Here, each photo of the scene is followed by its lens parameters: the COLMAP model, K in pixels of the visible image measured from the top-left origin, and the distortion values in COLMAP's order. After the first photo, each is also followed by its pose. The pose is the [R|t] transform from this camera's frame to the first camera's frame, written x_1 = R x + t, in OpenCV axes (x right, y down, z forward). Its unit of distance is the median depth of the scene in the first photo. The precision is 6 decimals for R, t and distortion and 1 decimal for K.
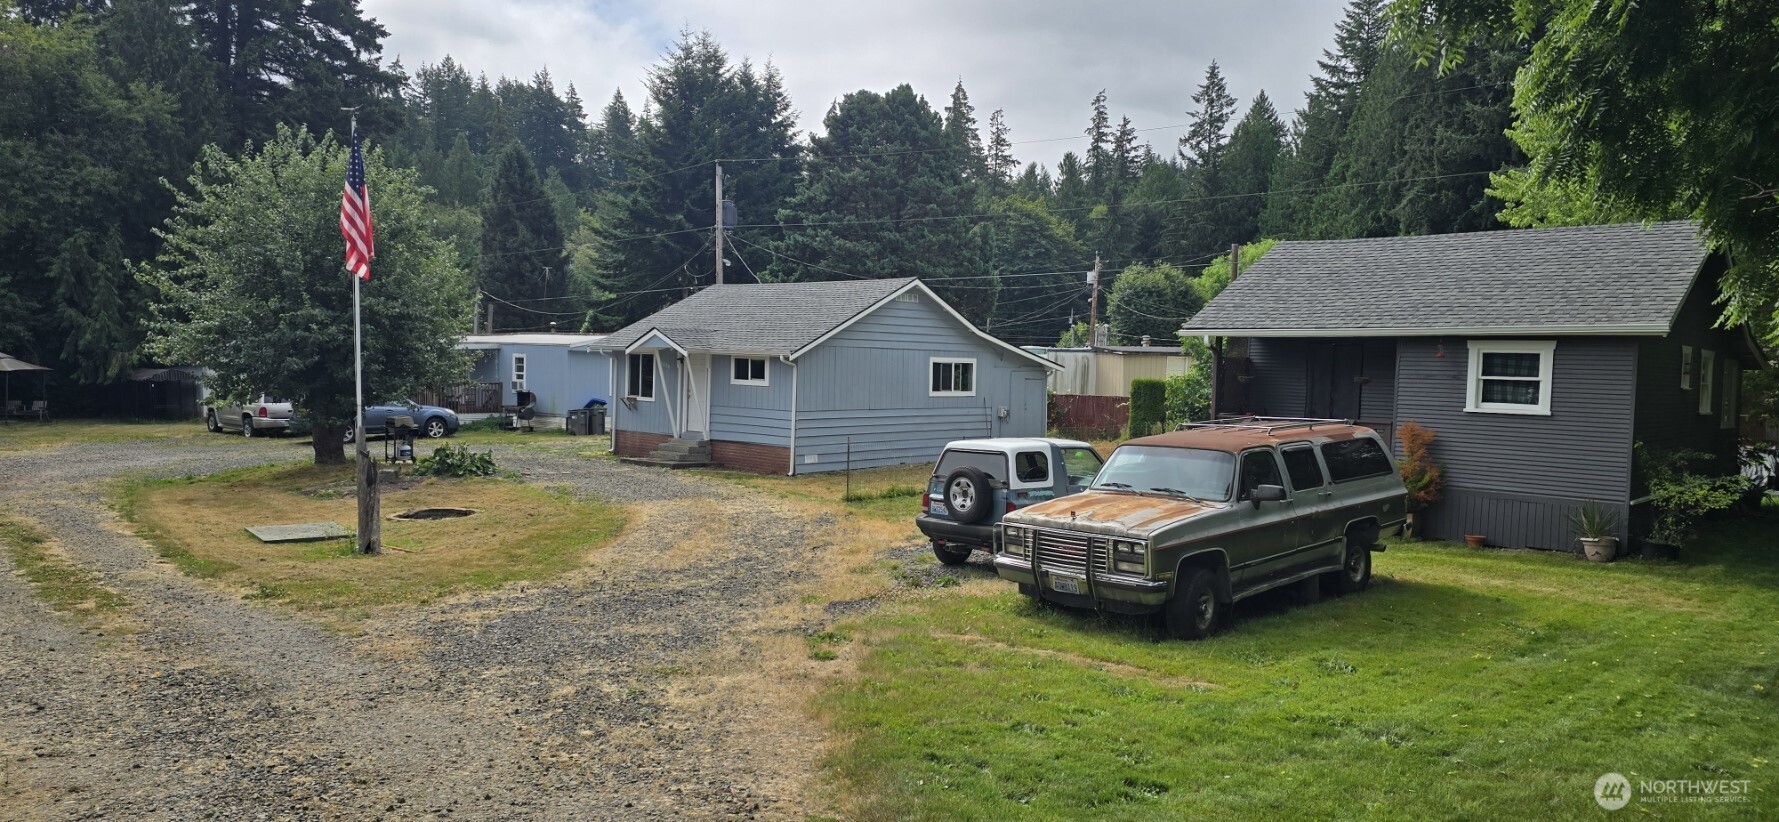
lens RADIAL K [[1205.2, 0, 897.3], [0, 1205.2, 423.7], [0, 0, 1]] dist [0.055377, -0.029975]
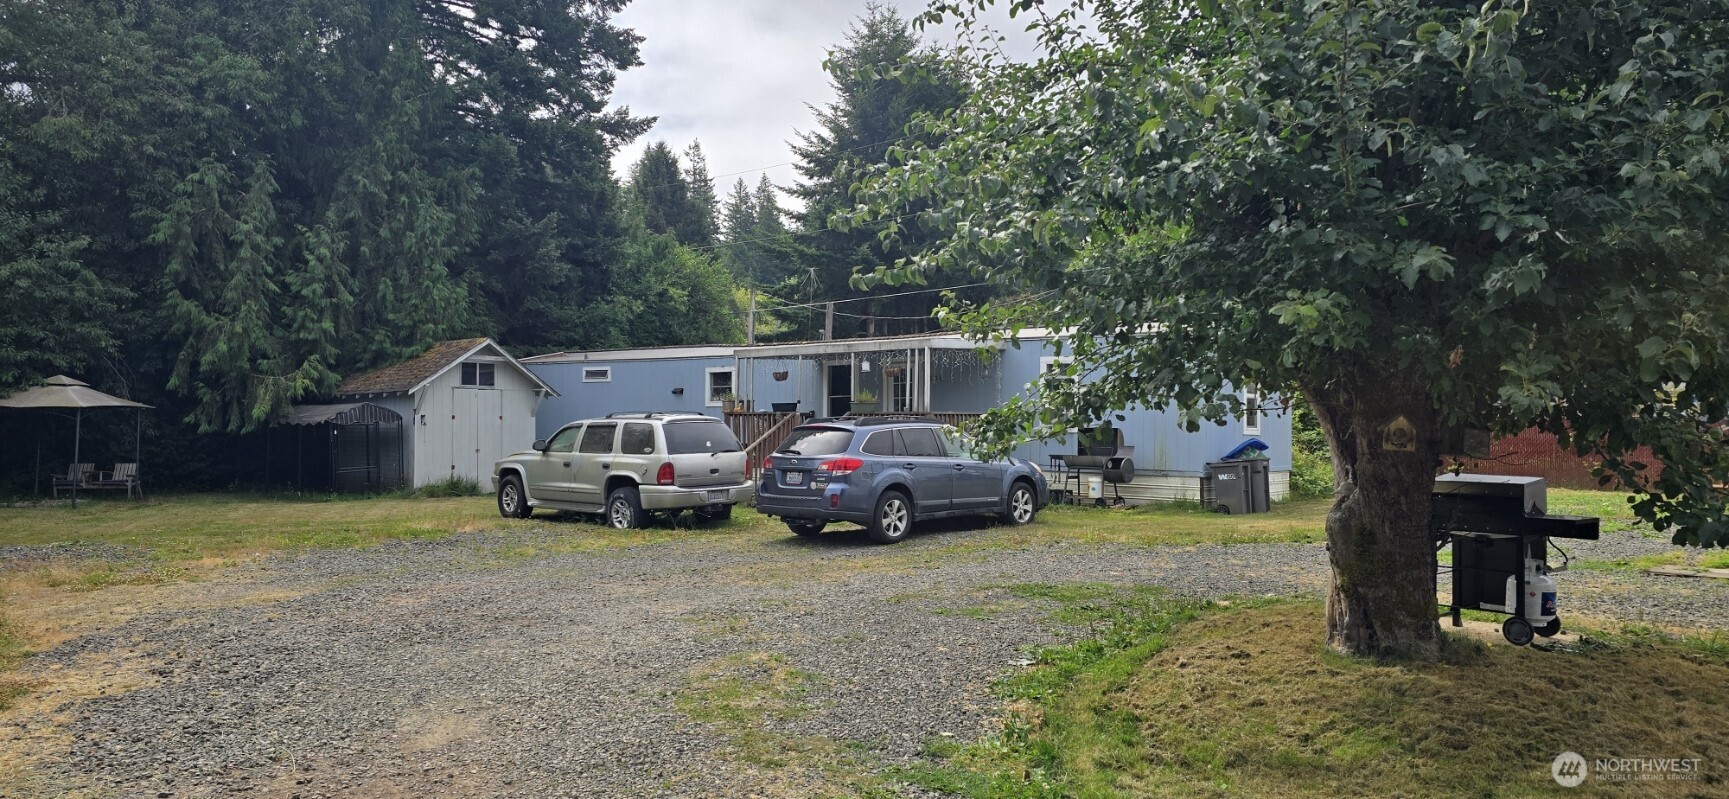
lens RADIAL K [[1171.3, 0, 872.5], [0, 1171.3, 406.5], [0, 0, 1]] dist [0.055377, -0.029975]
pose [[0.999893, -0.014171, 0.003746, -0.373351], [0.014389, 0.997684, -0.066486, -0.003595], [-0.002795, 0.066533, 0.997780, 0.471787]]
